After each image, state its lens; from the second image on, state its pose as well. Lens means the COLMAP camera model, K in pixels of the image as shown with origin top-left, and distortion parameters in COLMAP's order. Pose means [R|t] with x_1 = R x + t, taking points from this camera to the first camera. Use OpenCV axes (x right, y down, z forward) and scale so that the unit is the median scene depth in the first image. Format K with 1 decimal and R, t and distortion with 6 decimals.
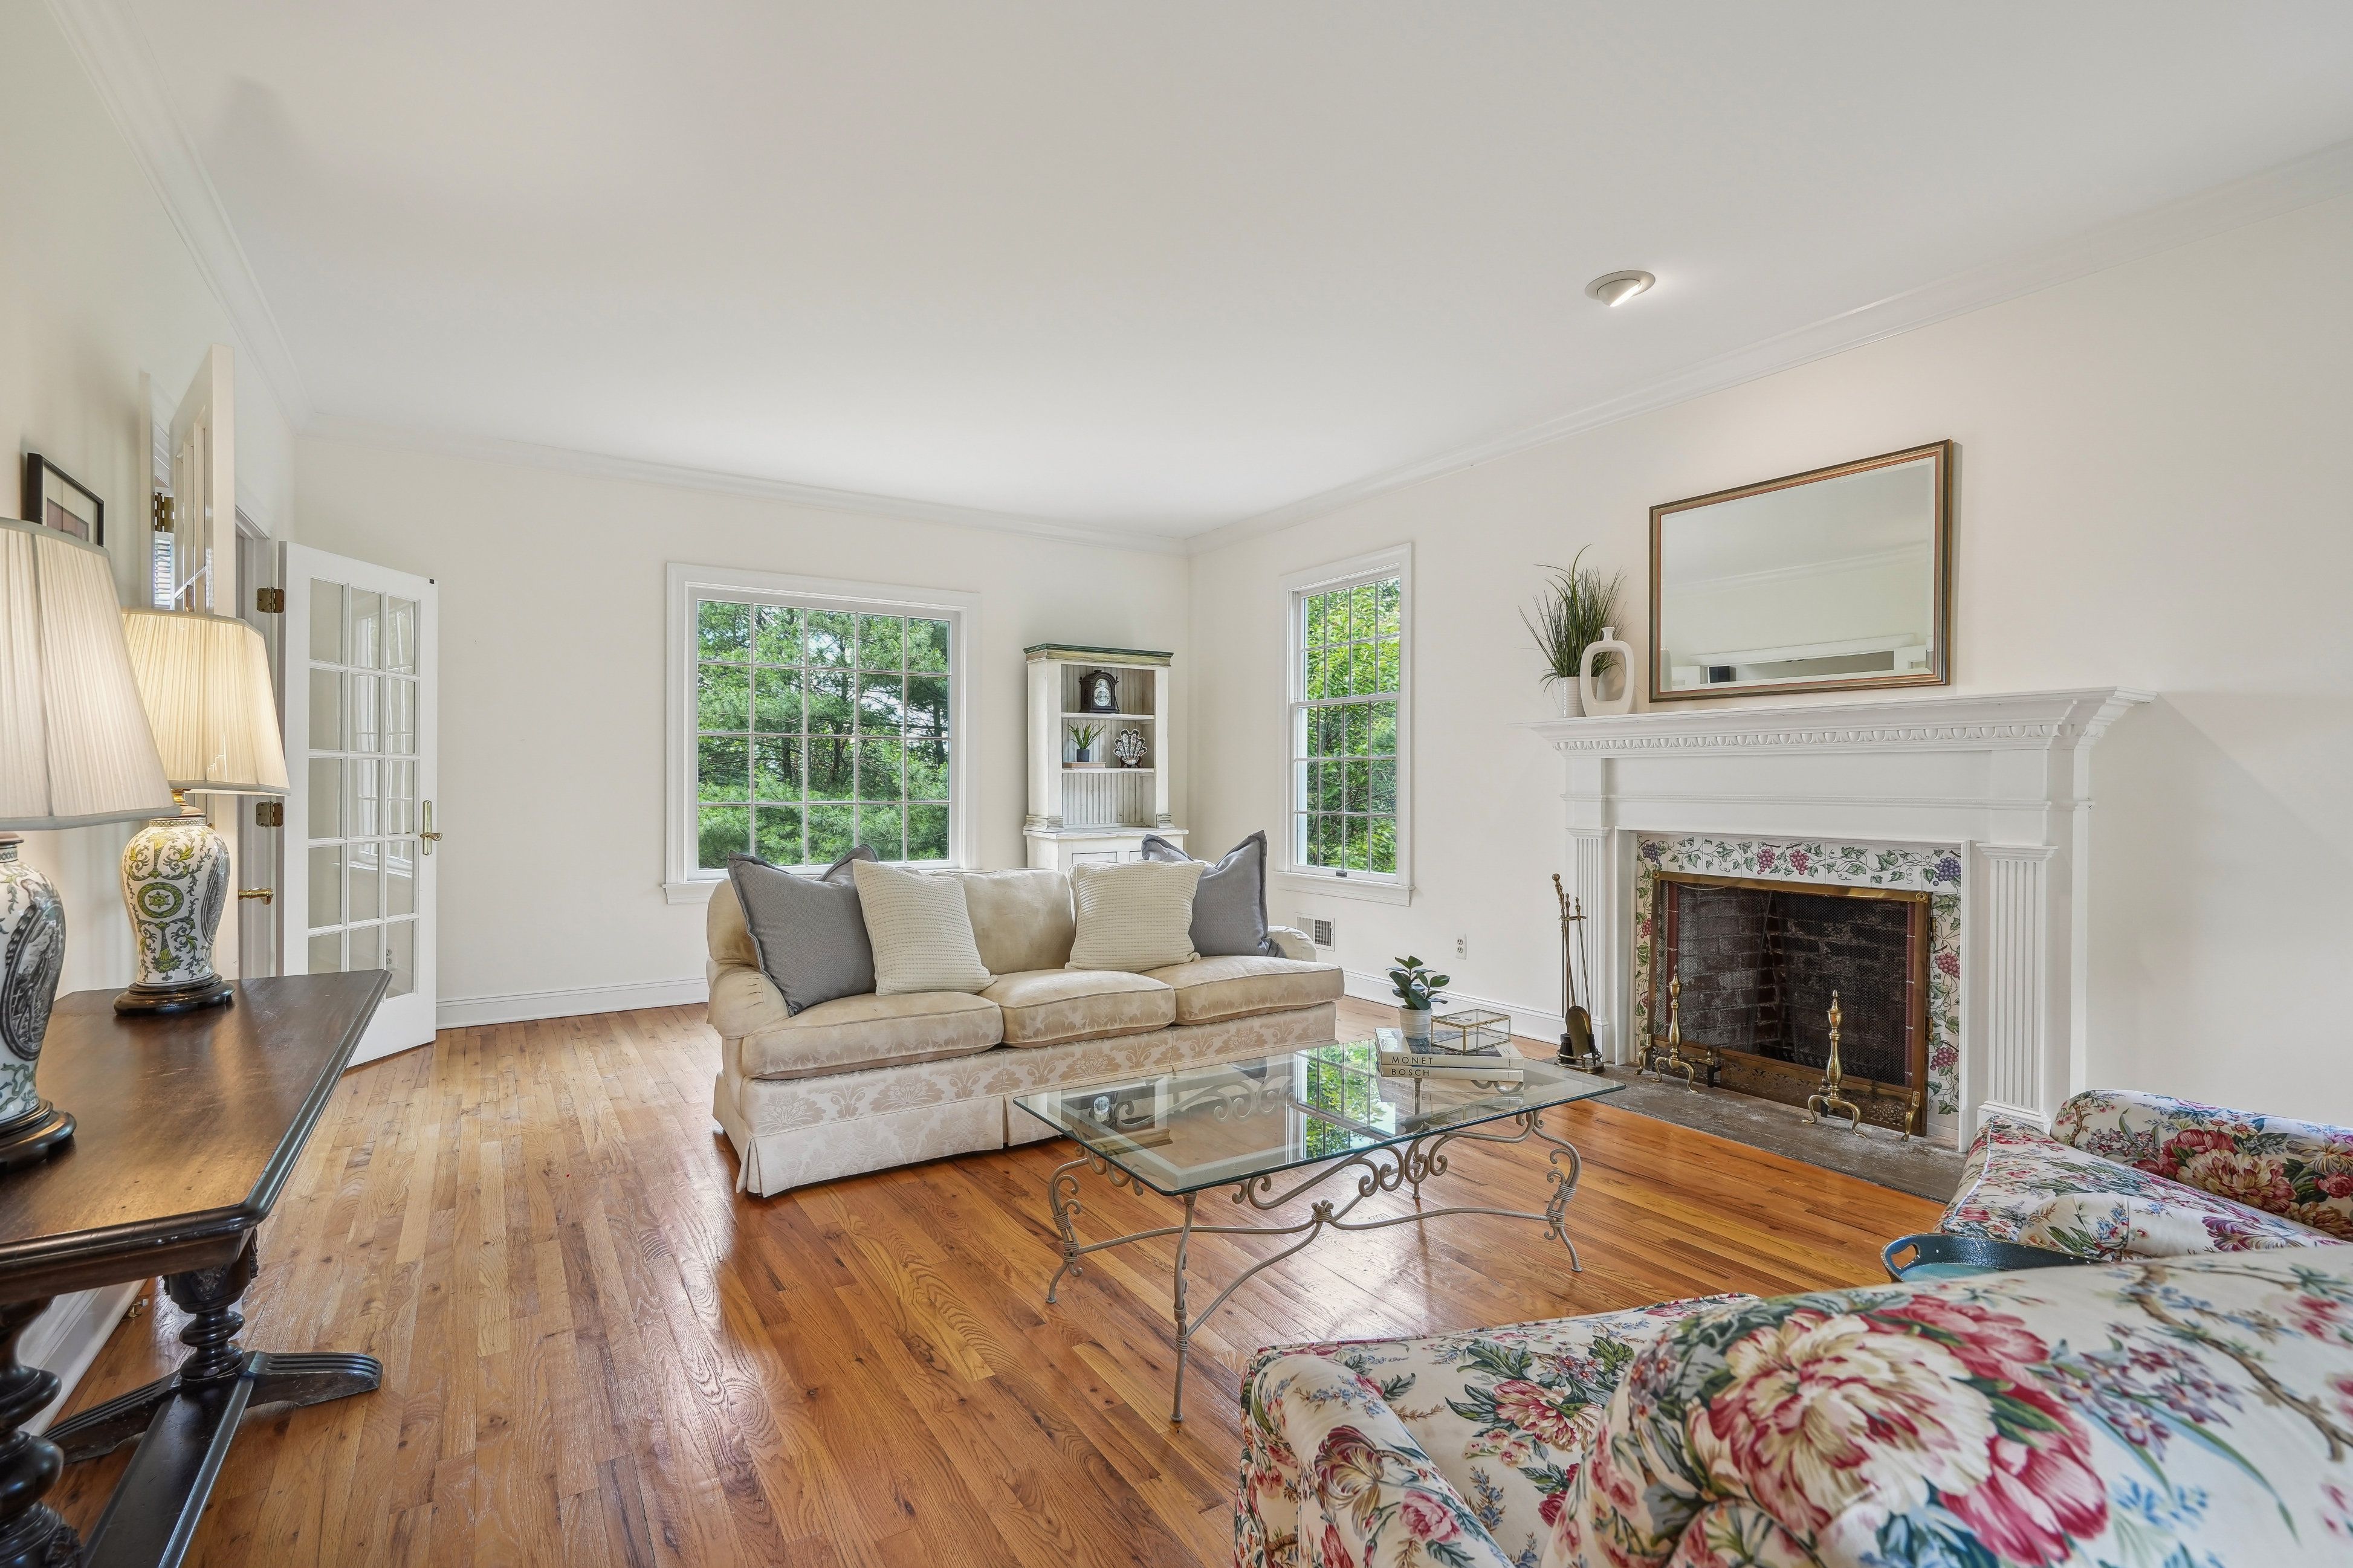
lens RADIAL K [[1059.2, 0, 1188.4], [0, 1059.2, 795.9], [0, 0, 1]] dist [-0.001225, 0.000182]
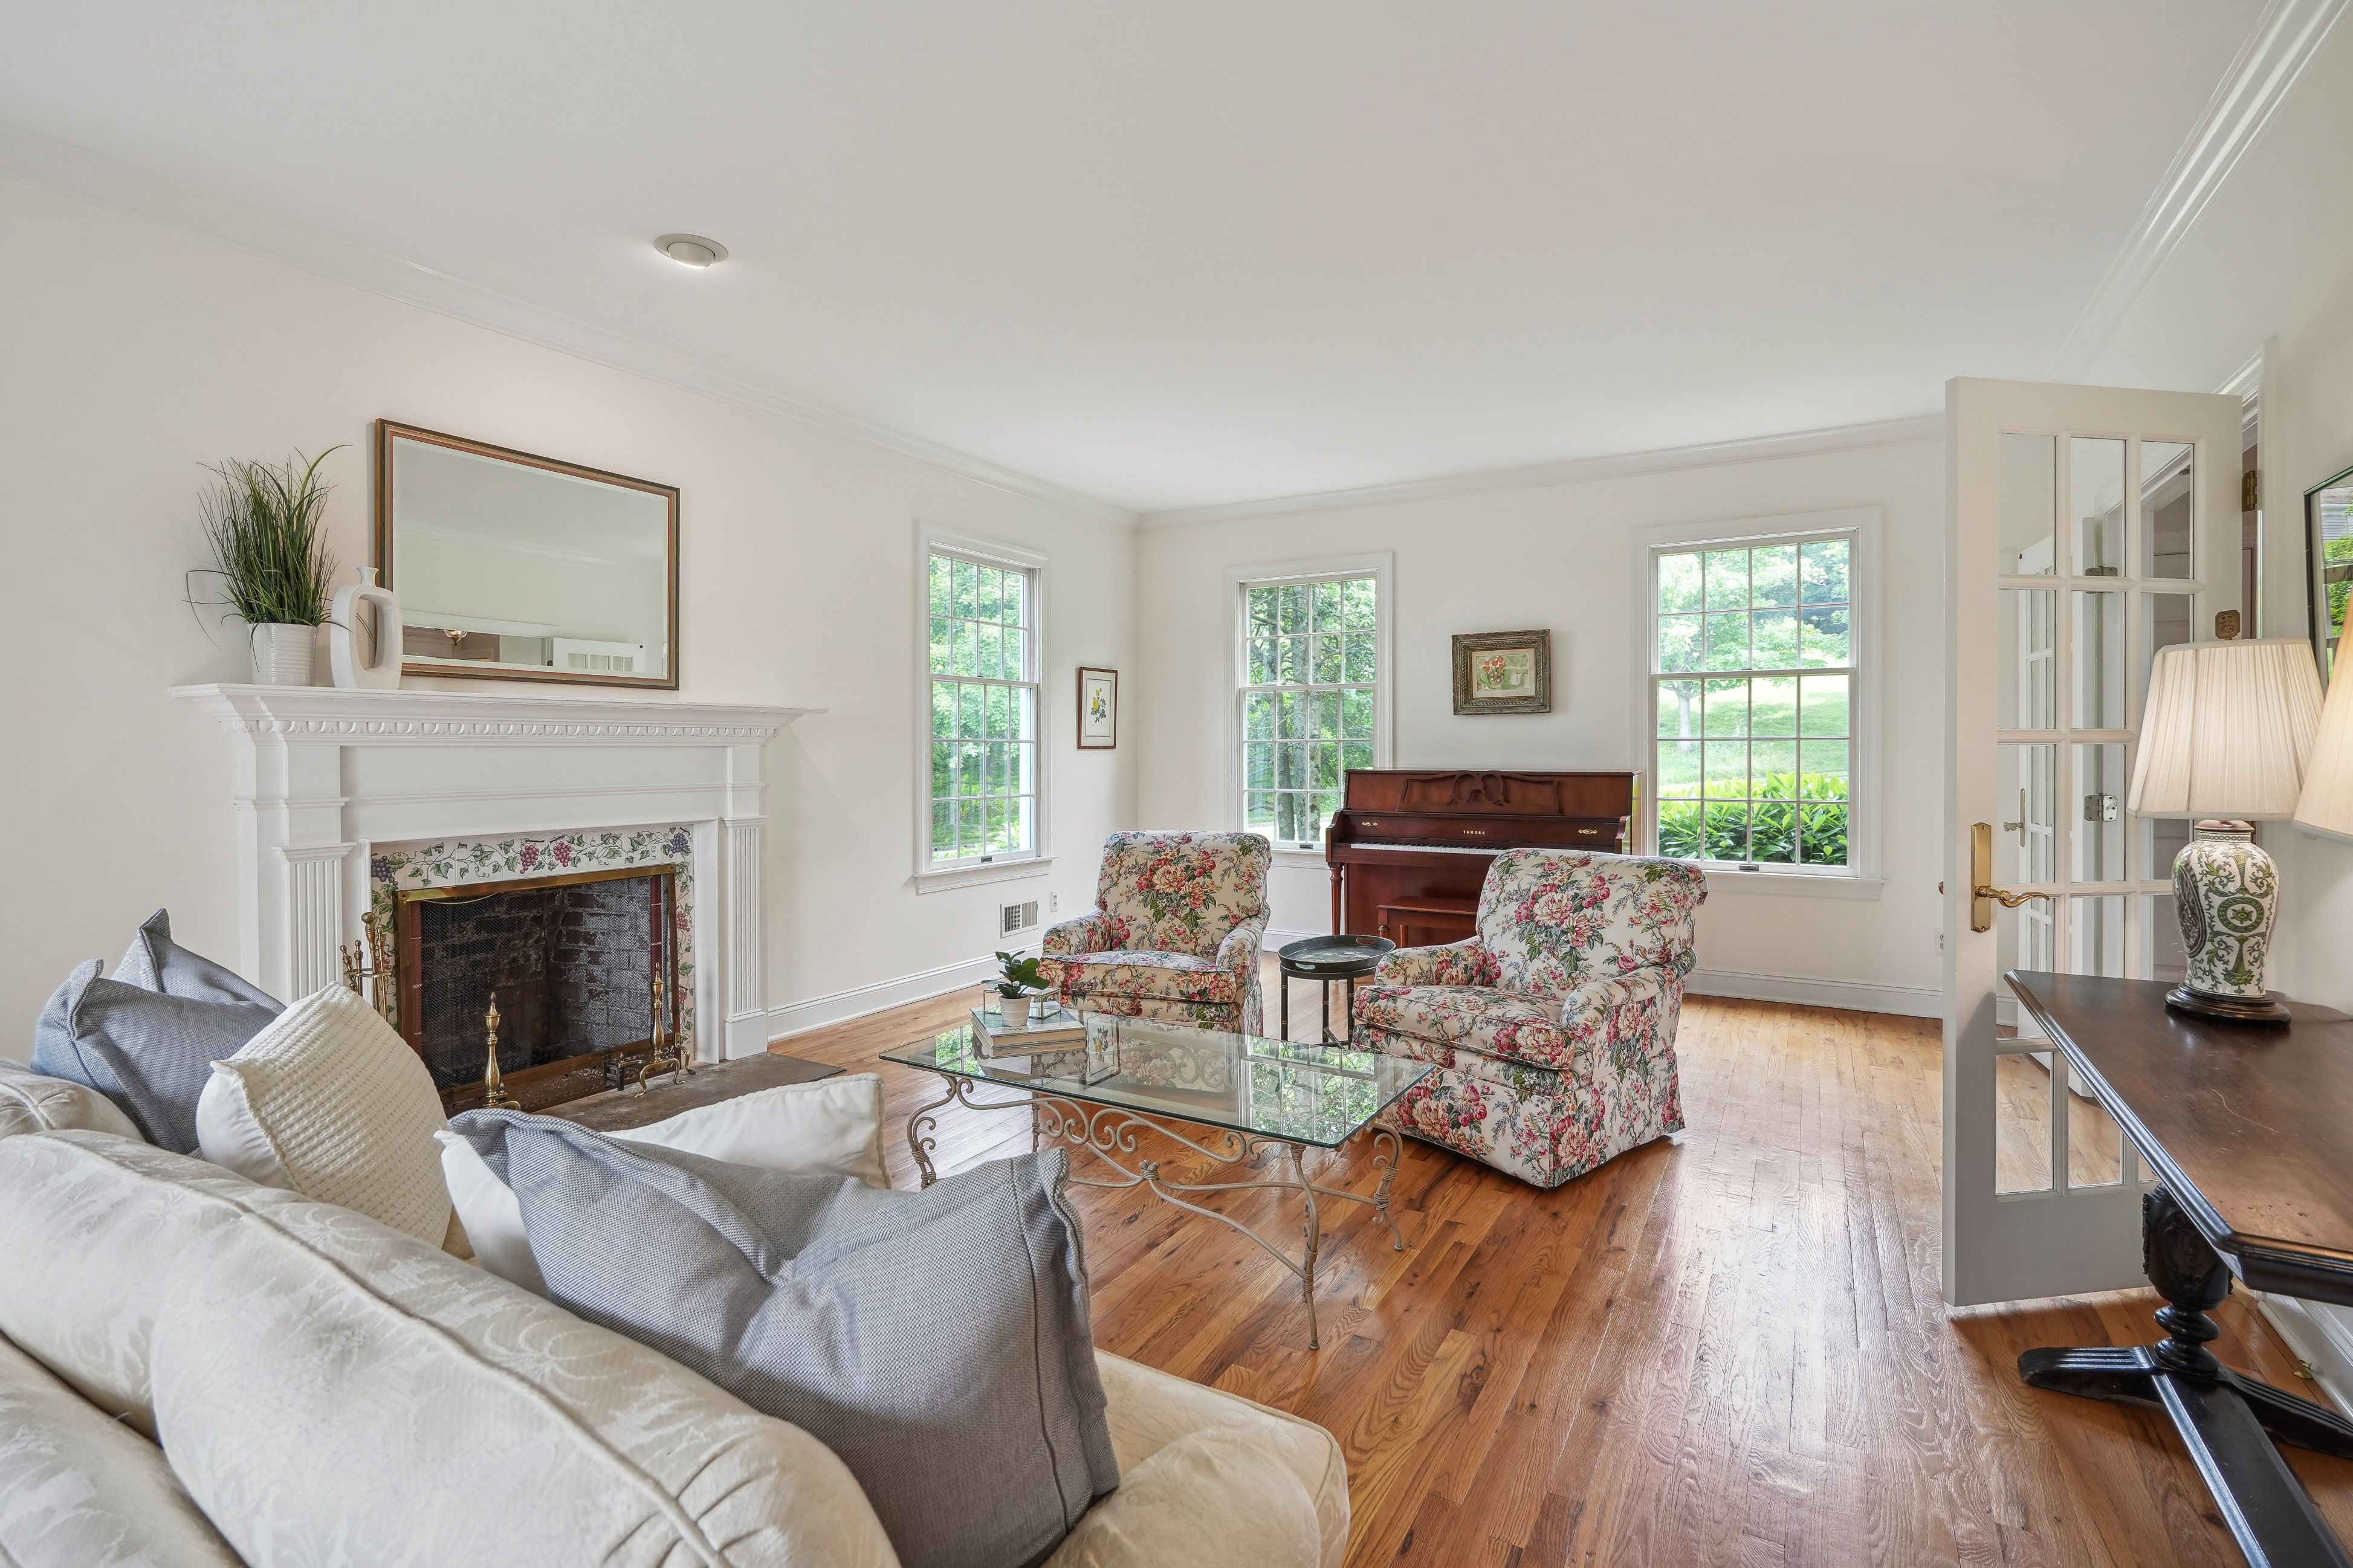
lens RADIAL K [[1090.1, 0, 1163.1], [0, 1090.1, 755.0], [0, 0, 1]] dist [-0.004567, 0.000437]
pose [[-0.435453, -0.001849, 0.900210, -0.578125], [0.017514, 0.999791, 0.010525, -0.030937], [-0.900041, 0.020349, -0.435329, 0.930131]]
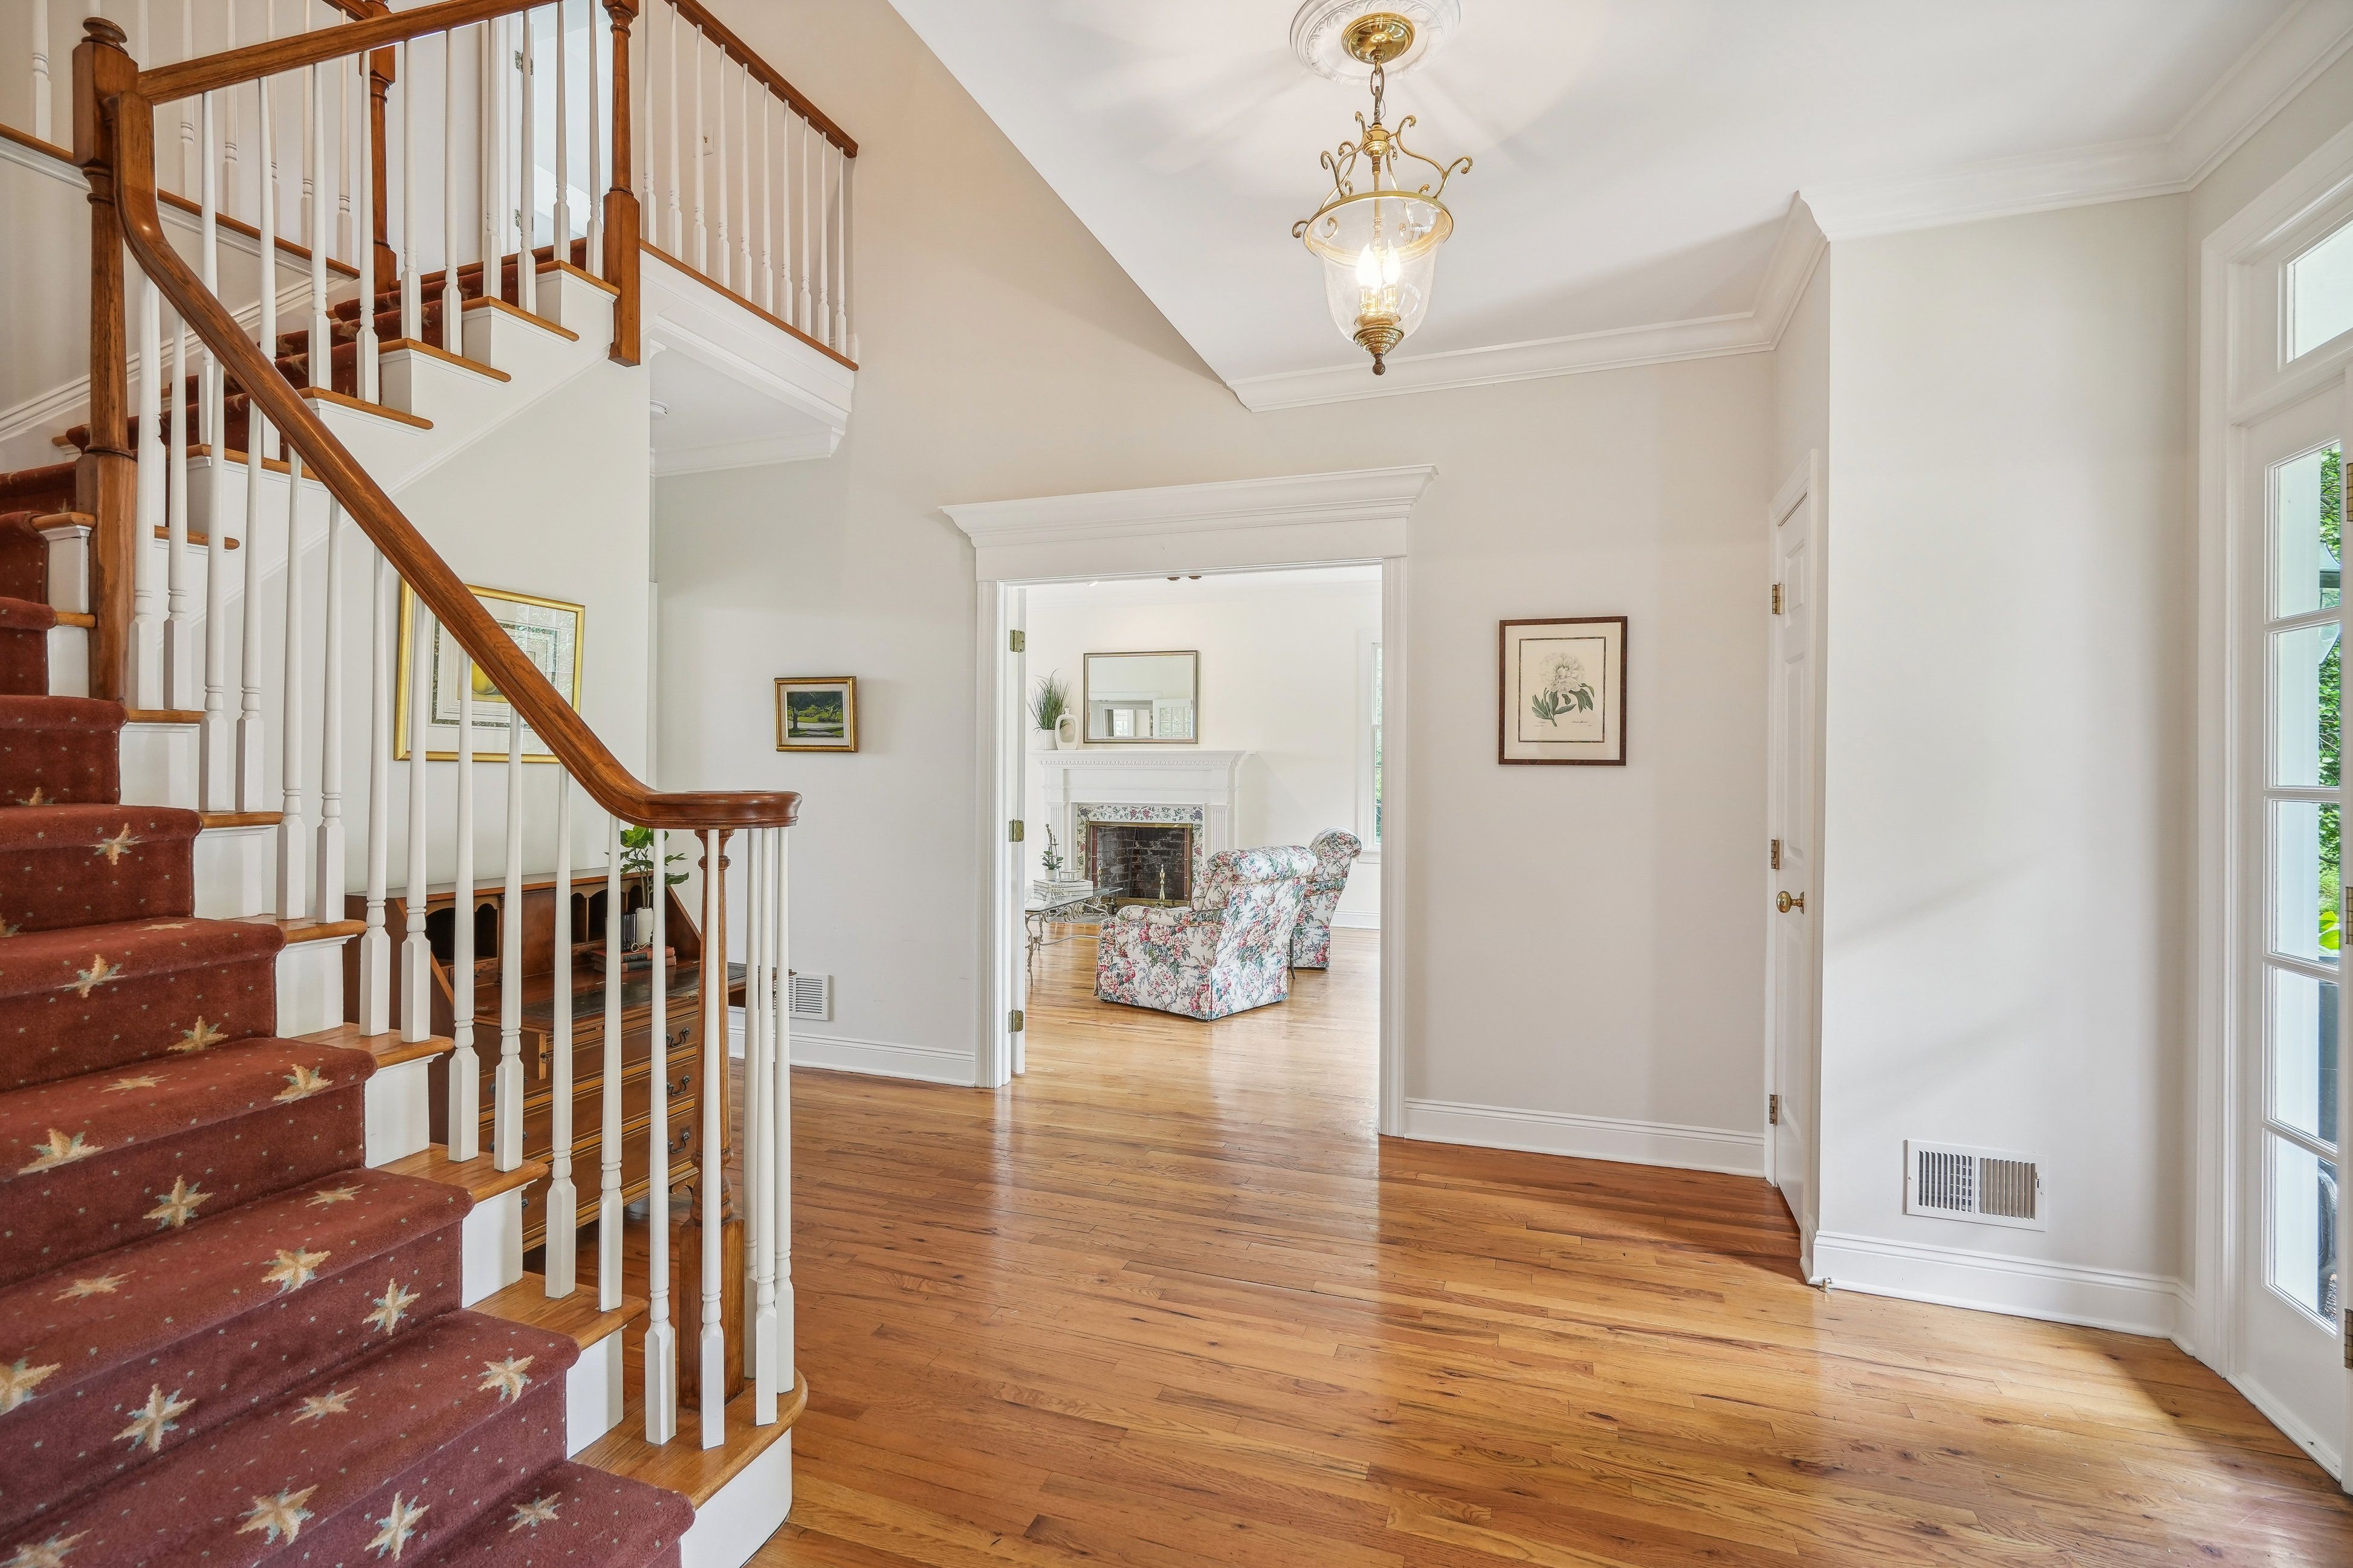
lens RADIAL K [[1090.1, 0, 1163.1], [0, 1090.1, 755.0], [0, 0, 1]] dist [-0.004567, 0.000437]
pose [[0.800861, 0.002120, 0.598847, -0.858112], [0.007050, 0.999891, -0.012968, -0.038643], [-0.598809, 0.014608, 0.800759, -0.985250]]
